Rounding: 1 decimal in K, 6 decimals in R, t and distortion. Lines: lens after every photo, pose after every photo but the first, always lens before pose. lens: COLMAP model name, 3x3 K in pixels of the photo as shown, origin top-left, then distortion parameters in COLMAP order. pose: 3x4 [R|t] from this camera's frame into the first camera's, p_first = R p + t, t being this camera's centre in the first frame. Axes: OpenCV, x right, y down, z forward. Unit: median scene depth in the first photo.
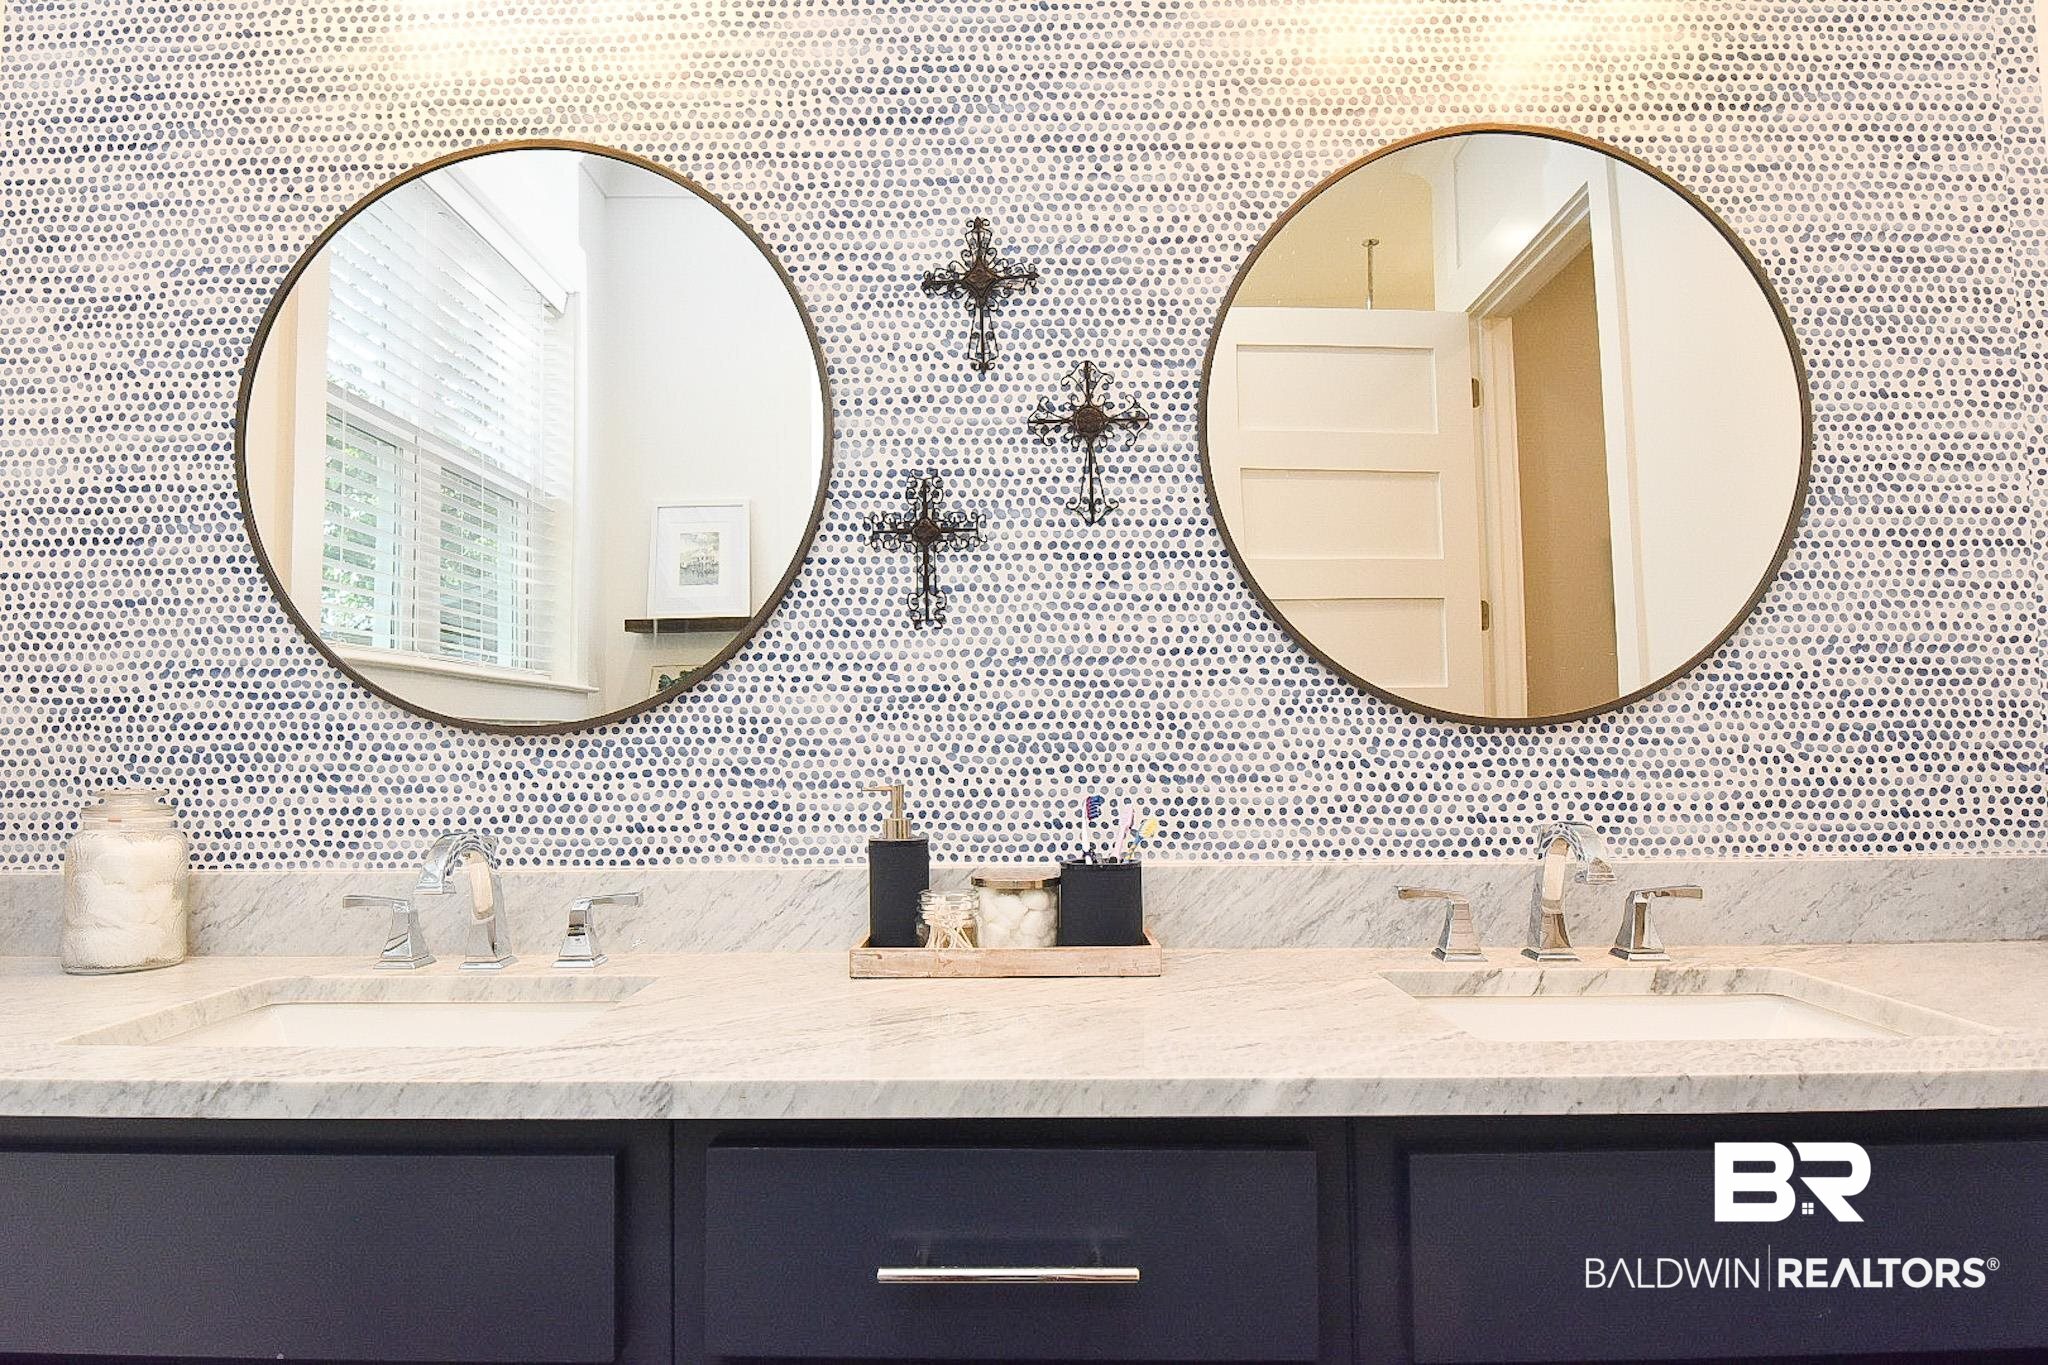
lens RADIAL K [[1217.2, 0, 1011.6], [0, 1217.2, 598.2], [0, 0, 1]] dist [-0.002707, -0.004255]
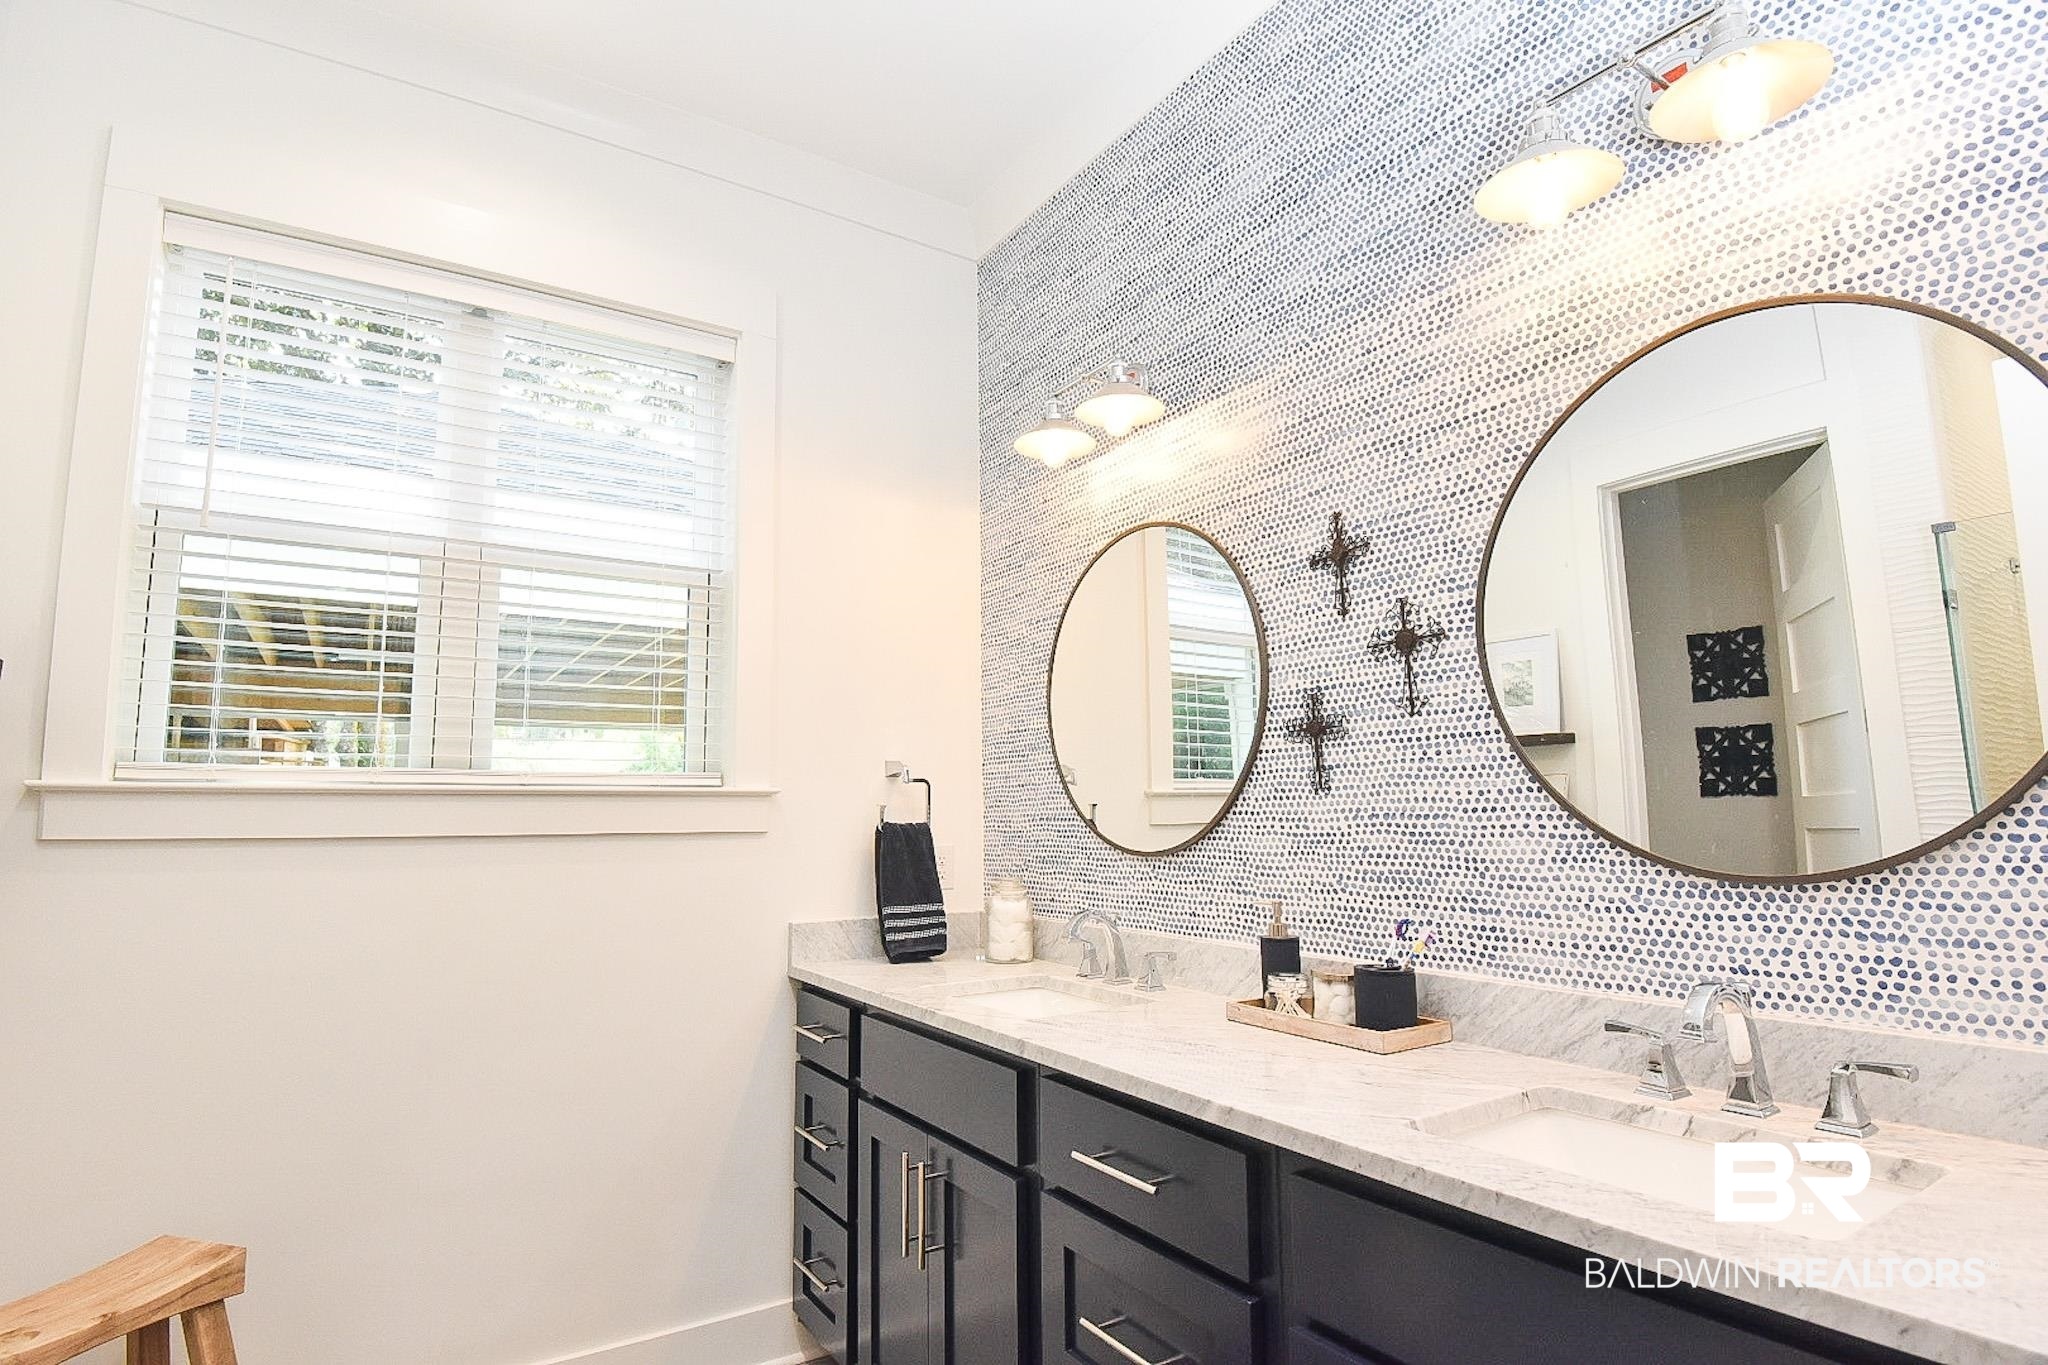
lens RADIAL K [[1053.0, 0, 1019.2], [0, 1053.0, 679.1], [0, 0, 1]] dist [-0.024493, -0.004629]
pose [[0.553239, -0.101251, -0.826847, 0.797018], [0.043630, 0.994745, -0.092618, -0.012130], [0.831879, 0.015165, 0.554749, -0.013305]]
